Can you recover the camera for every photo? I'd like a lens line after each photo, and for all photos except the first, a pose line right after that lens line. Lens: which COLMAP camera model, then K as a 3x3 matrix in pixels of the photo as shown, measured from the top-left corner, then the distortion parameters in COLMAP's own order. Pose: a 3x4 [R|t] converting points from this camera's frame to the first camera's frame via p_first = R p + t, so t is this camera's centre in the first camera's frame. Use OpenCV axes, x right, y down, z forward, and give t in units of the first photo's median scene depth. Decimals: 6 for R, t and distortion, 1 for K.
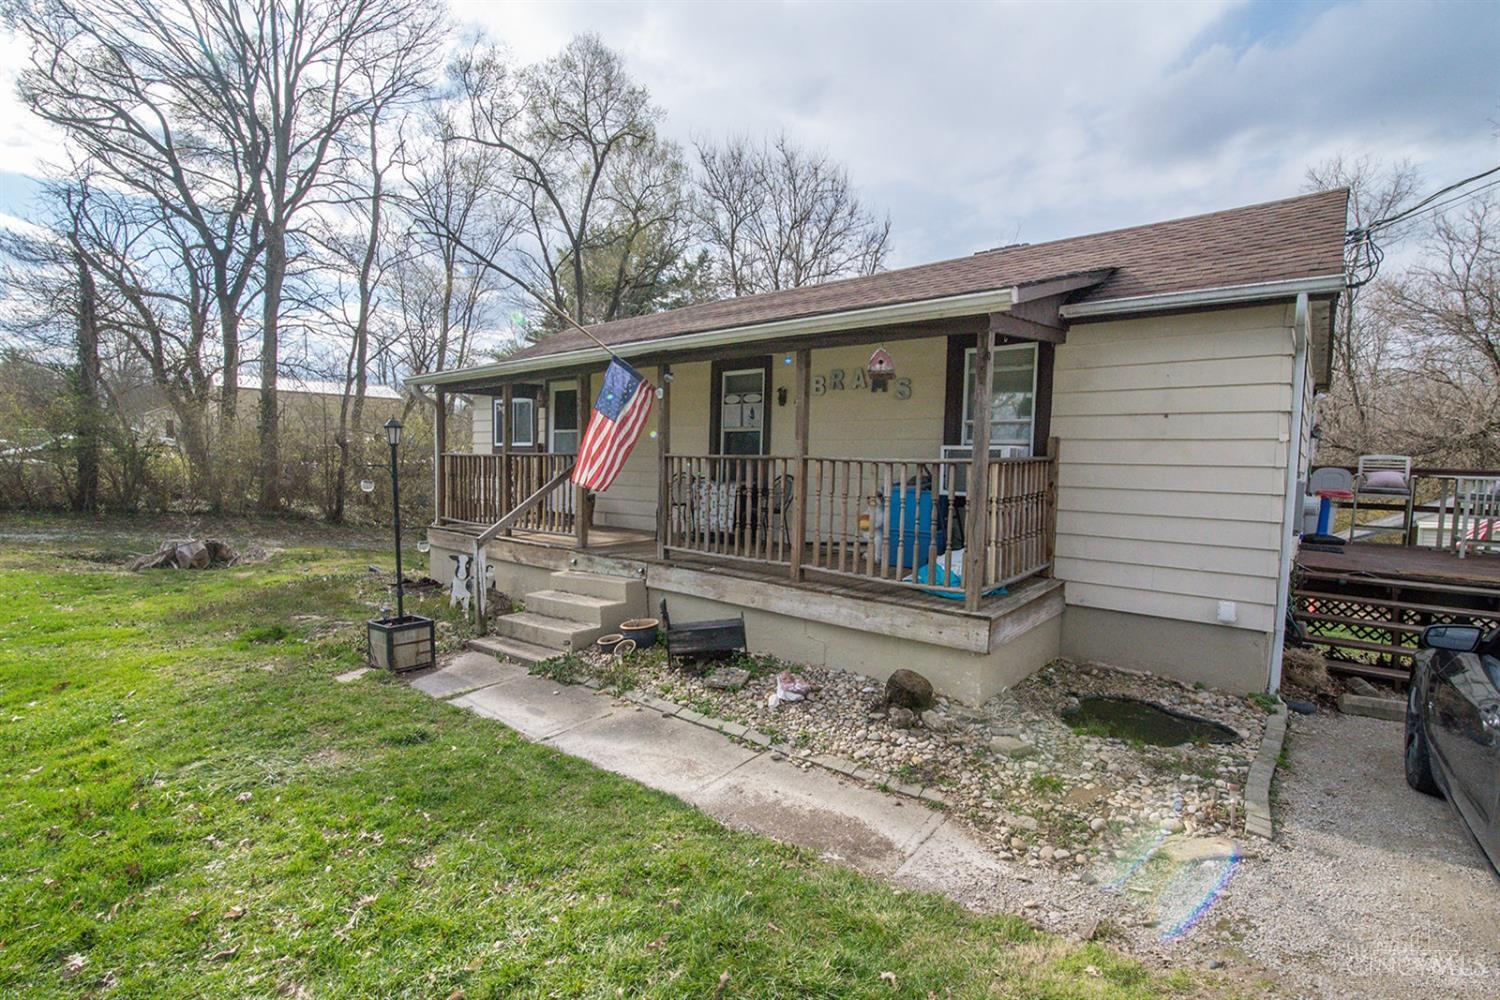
lens RADIAL K [[693.2, 0, 744.1], [0, 693.2, 515.7], [0, 0, 1]] dist [-0.023463, 0.000879]
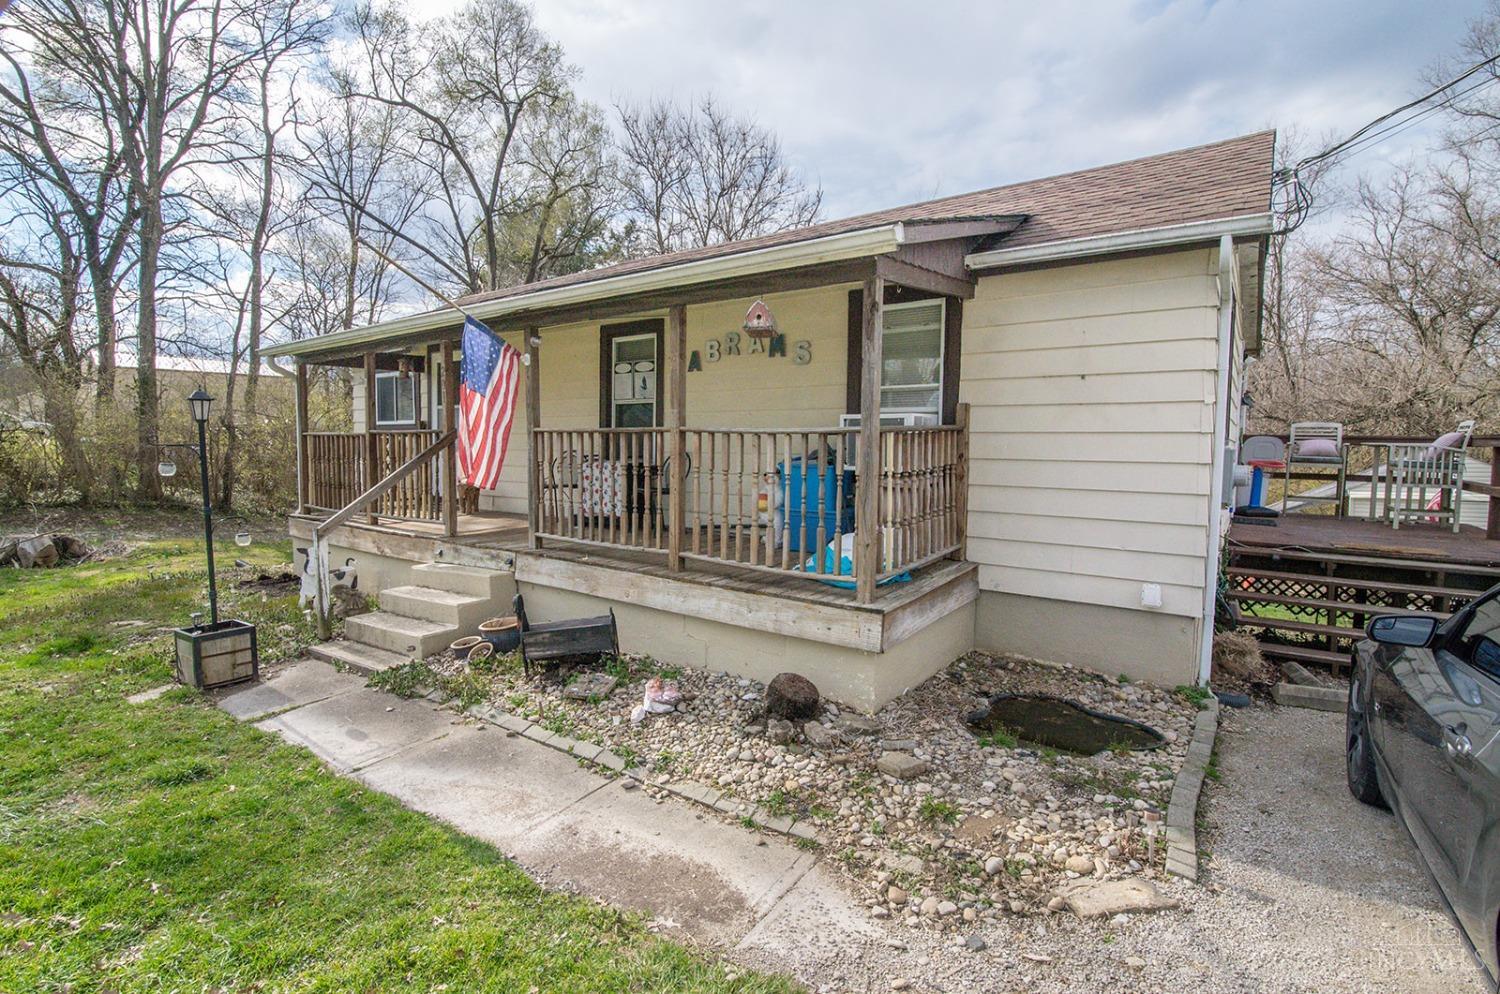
lens RADIAL K [[684.5, 0, 750.0], [0, 684.5, 497.0], [0, 0, 1]] dist [-0.022210, 0.000102]
pose [[0.998130, -0.017053, 0.058700, 0.118202], [0.017028, 0.999855, 0.000928, 0.001742], [-0.058707, 0.000073, 0.998275, 0.131704]]
